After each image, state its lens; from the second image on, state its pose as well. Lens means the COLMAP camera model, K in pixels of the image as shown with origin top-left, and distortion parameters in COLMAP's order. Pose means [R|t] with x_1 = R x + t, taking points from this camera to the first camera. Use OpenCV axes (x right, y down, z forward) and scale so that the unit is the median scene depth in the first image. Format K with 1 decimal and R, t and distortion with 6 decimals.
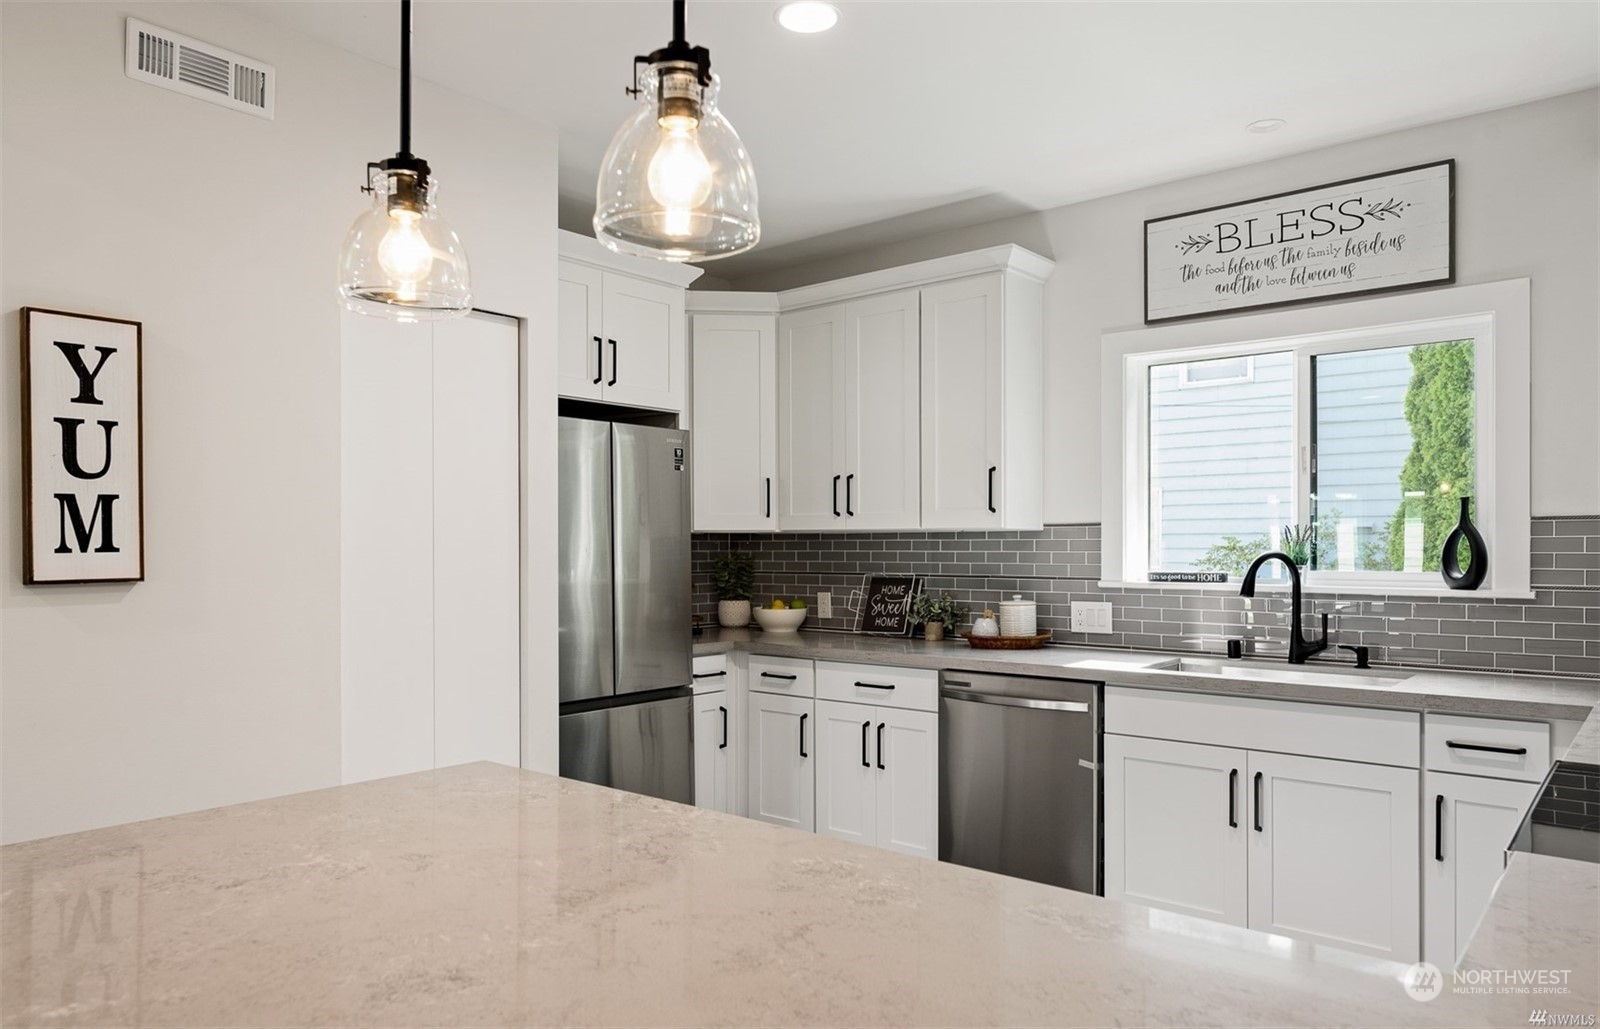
lens RADIAL K [[1082.2, 0, 764.3], [0, 1082.2, 546.5], [0, 0, 1]] dist [-0.002334, -0.001281]
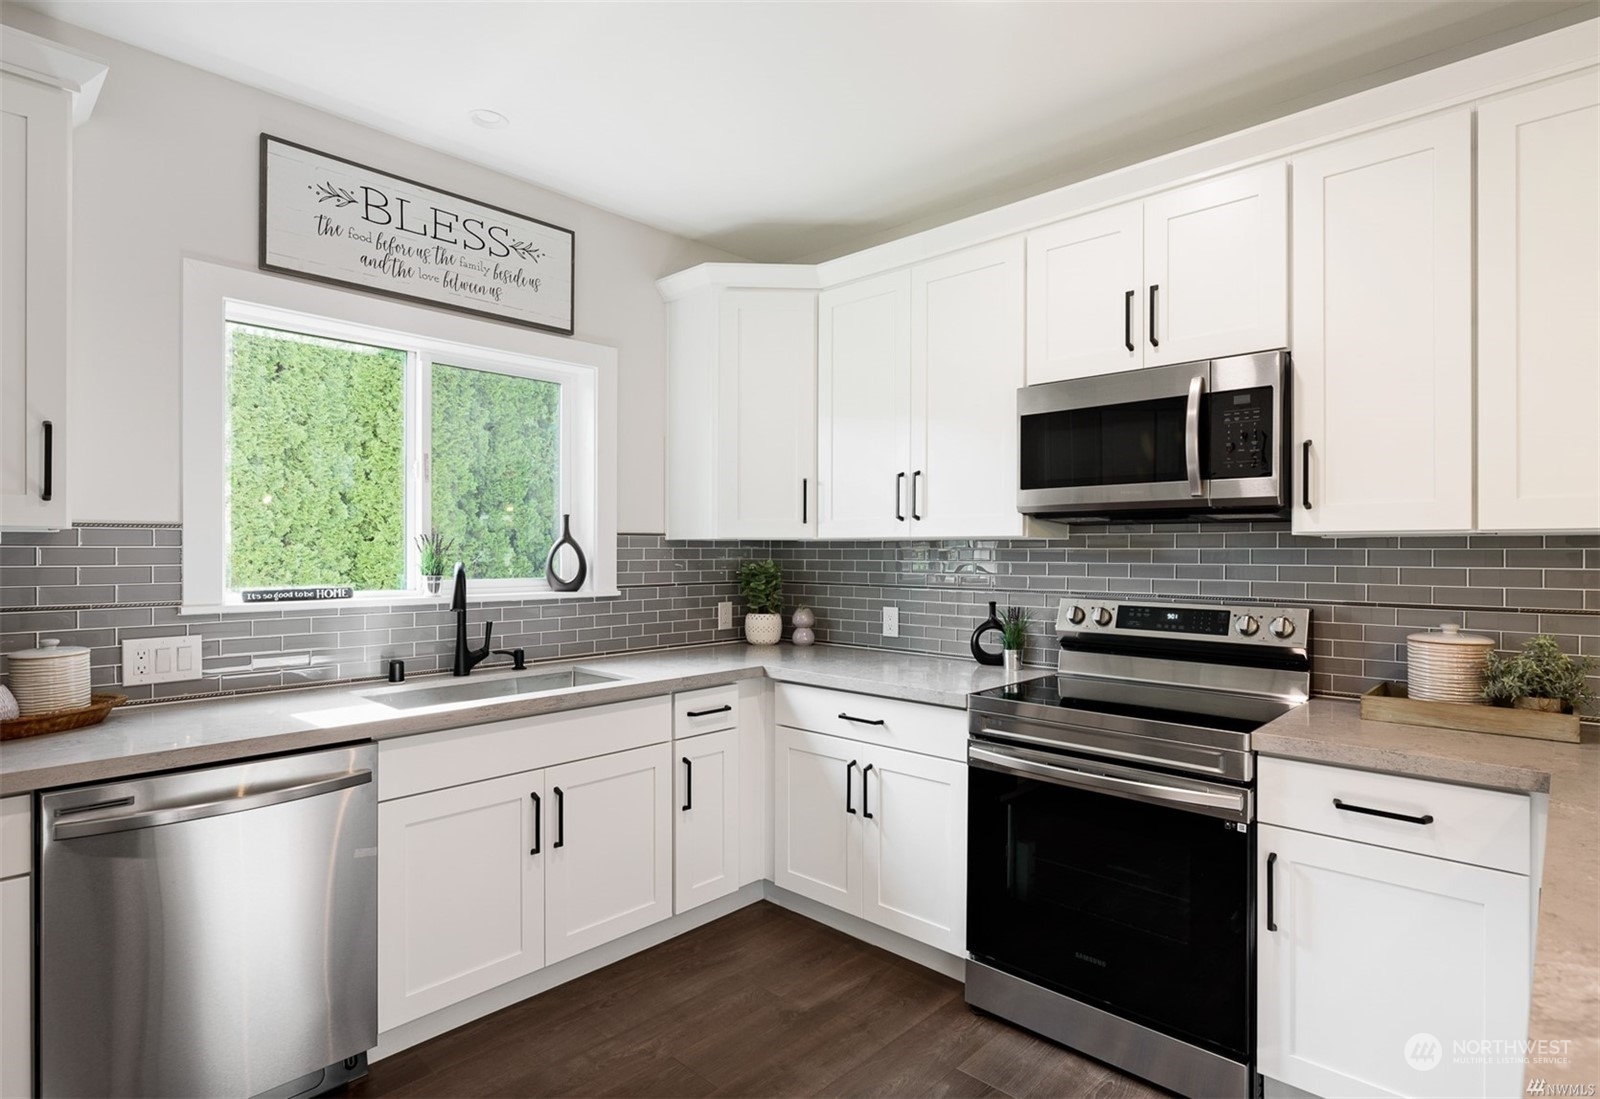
lens RADIAL K [[813.8, 0, 809.6], [0, 813.8, 554.6], [0, 0, 1]] dist [-0.000459, -0.001960]
pose [[0.032346, 0.000148, 0.999477, -0.229051], [0.004960, 0.999988, -0.000309, 0.000353], [-0.999464, 0.004968, 0.032345, 0.641114]]
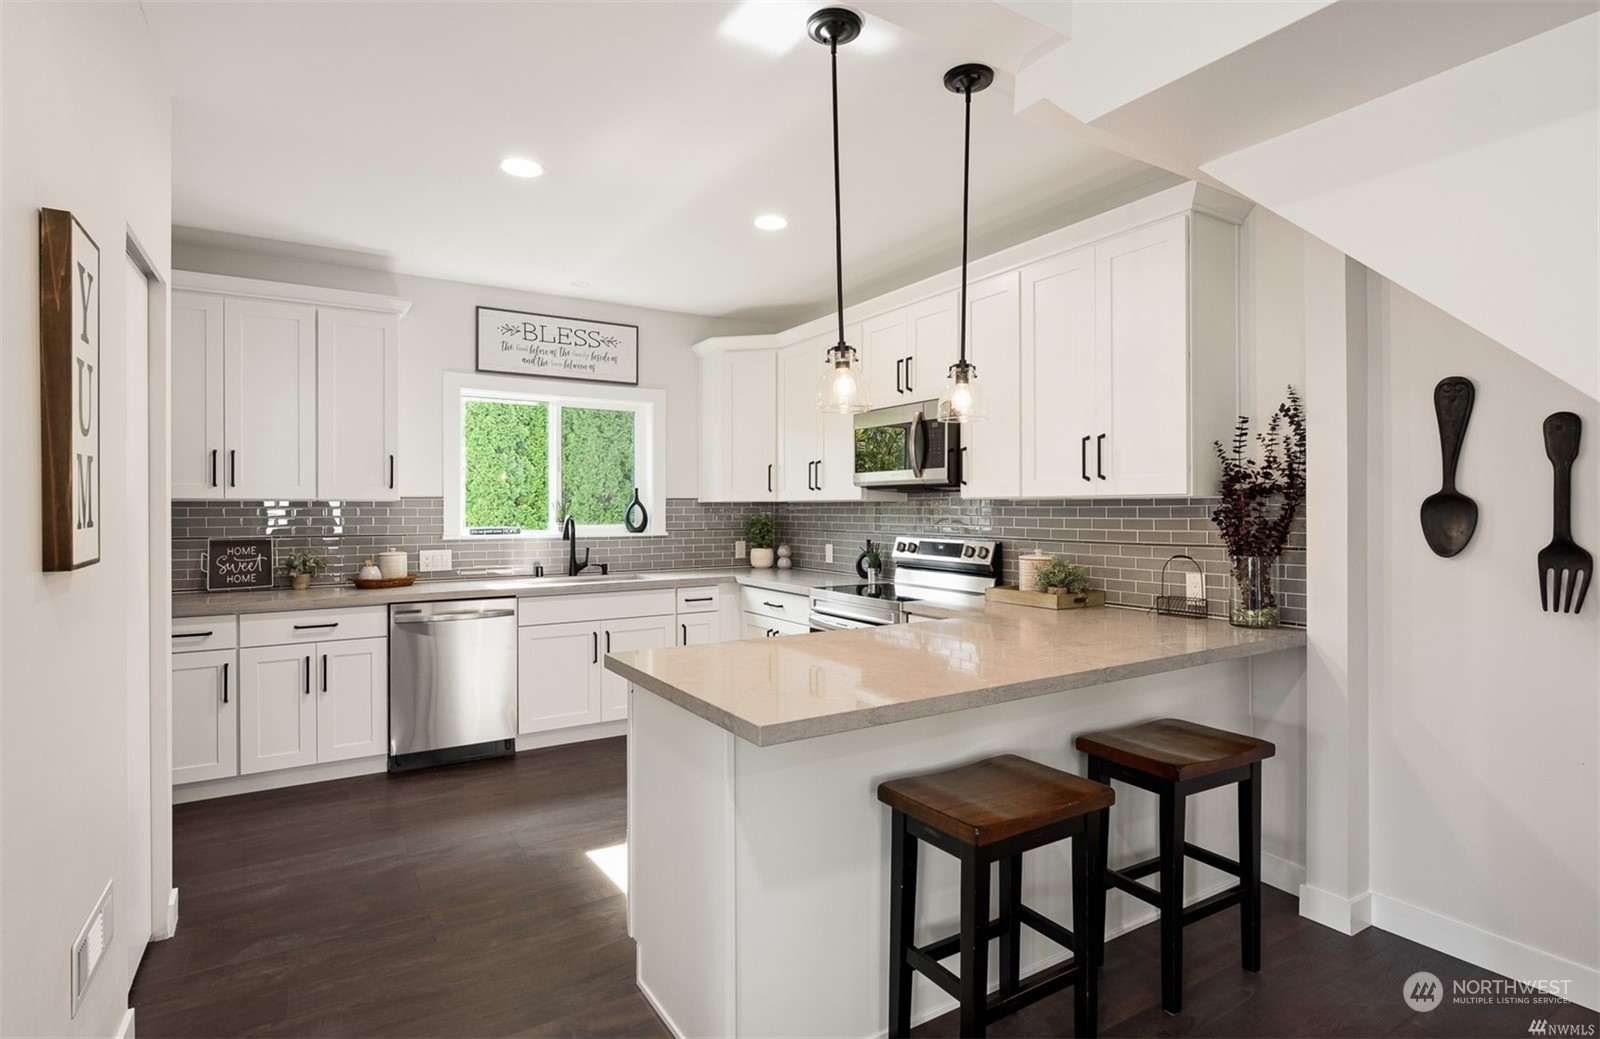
lens RADIAL K [[781.4, 0, 790.3], [0, 781.4, 514.4], [0, 0, 1]] dist [-0.006051, -0.000040]
pose [[0.299924, -0.002509, 0.953960, -0.643329], [0.005856, 0.999983, 0.000789, 0.004959], [-0.953945, 0.005350, 0.299933, 0.242166]]
